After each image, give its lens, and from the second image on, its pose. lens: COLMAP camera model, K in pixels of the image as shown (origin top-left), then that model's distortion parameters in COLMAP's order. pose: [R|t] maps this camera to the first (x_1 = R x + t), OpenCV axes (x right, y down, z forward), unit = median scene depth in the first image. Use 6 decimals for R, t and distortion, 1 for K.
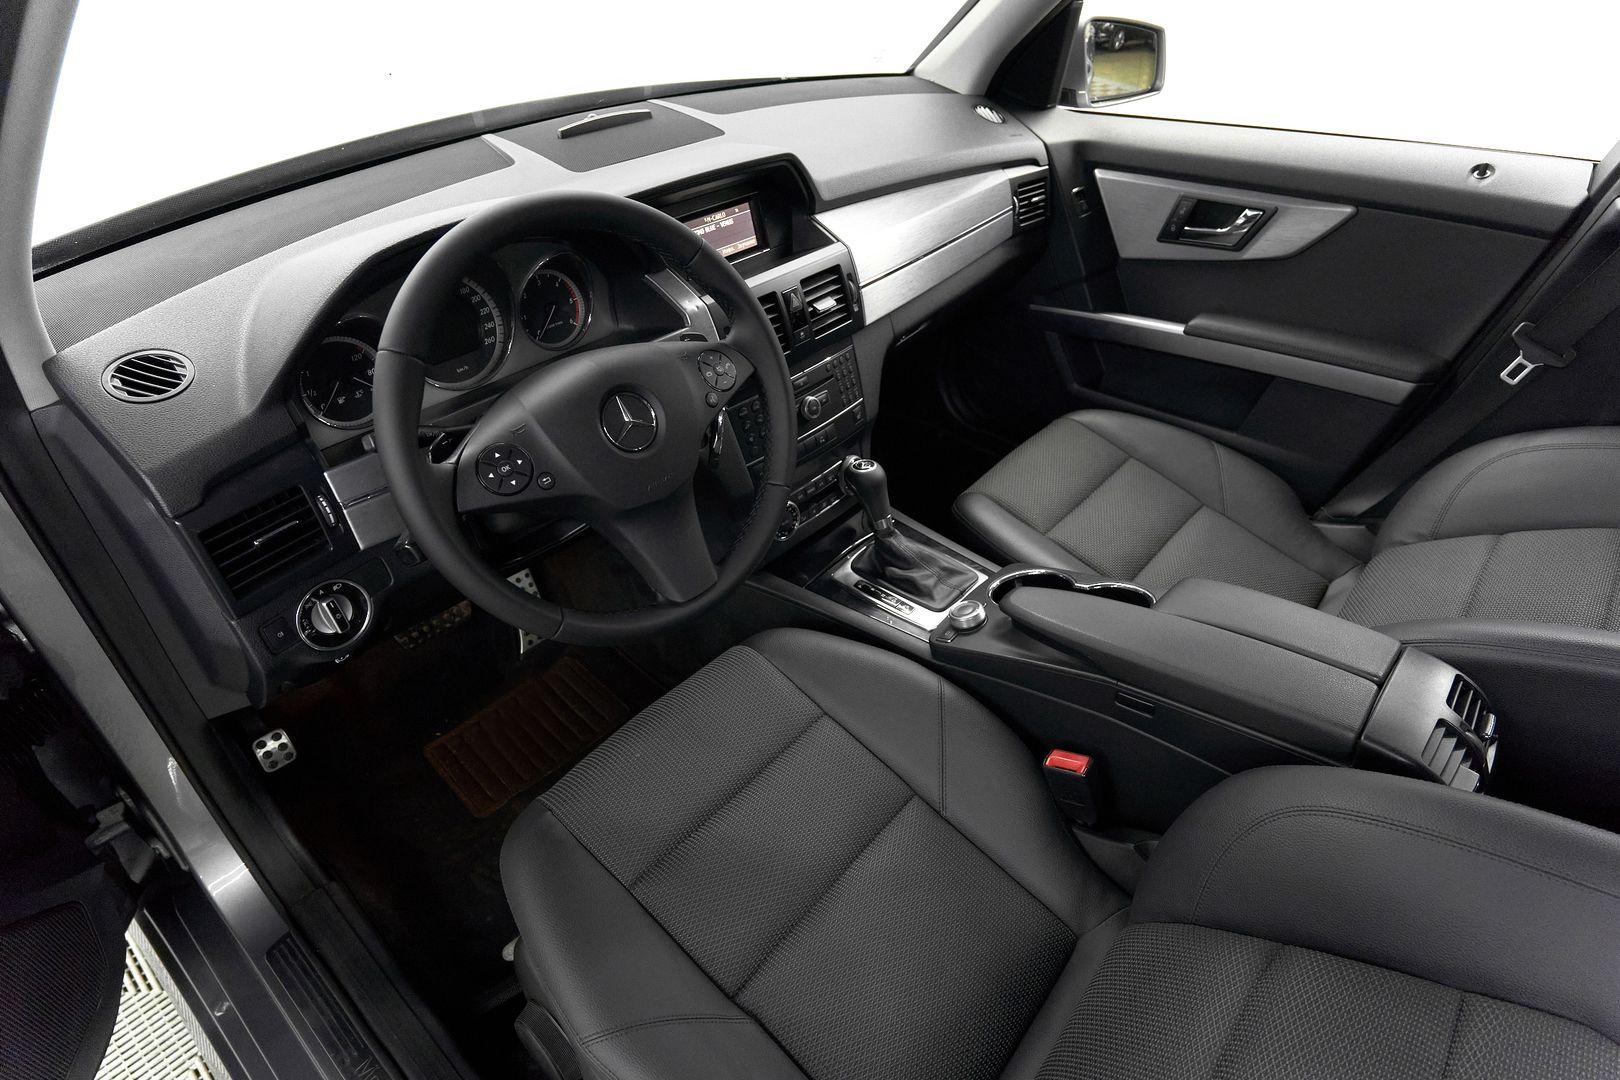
lens RADIAL K [[862.9, 0, 819.2], [0, 862.9, 538.3], [0, 0, 1]] dist [-0.001048, 0.000103]
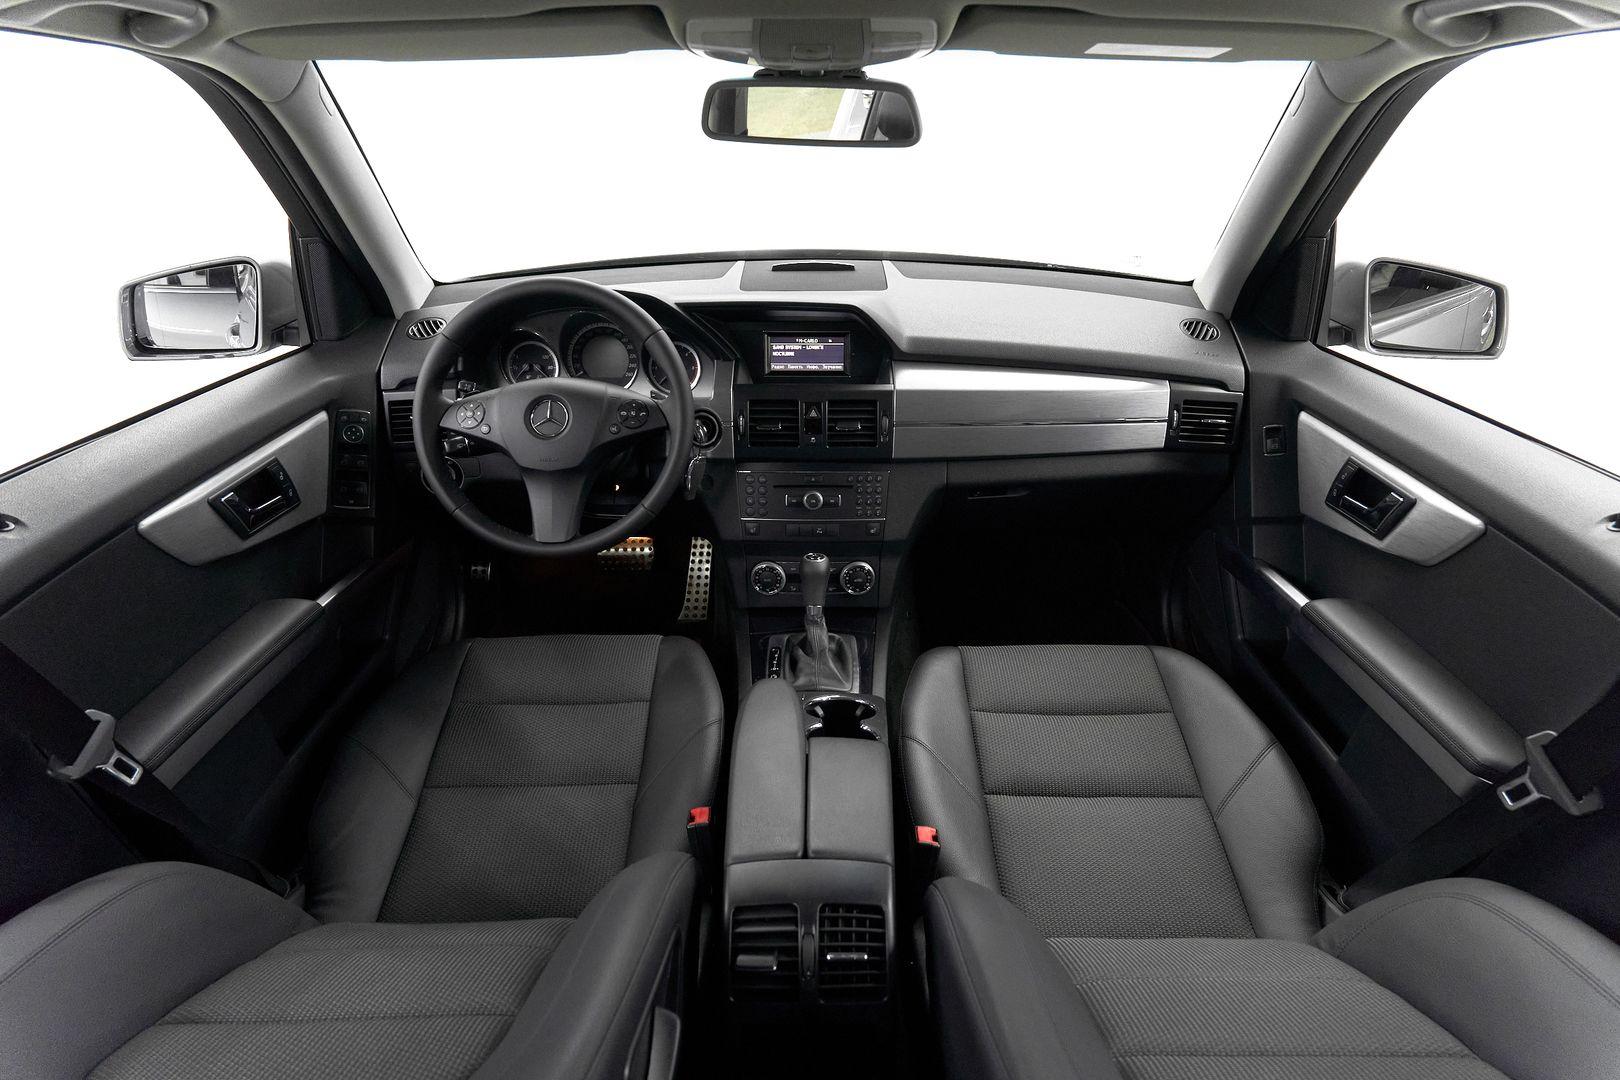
lens RADIAL K [[862.9, 0, 819.2], [0, 862.9, 538.3], [0, 0, 1]] dist [-0.001048, 0.000103]
pose [[0.666963, 0.357733, -0.653595, 0.698012], [-0.461413, 0.887064, 0.014668, -0.109269], [0.585028, 0.291794, 0.756702, 0.088254]]
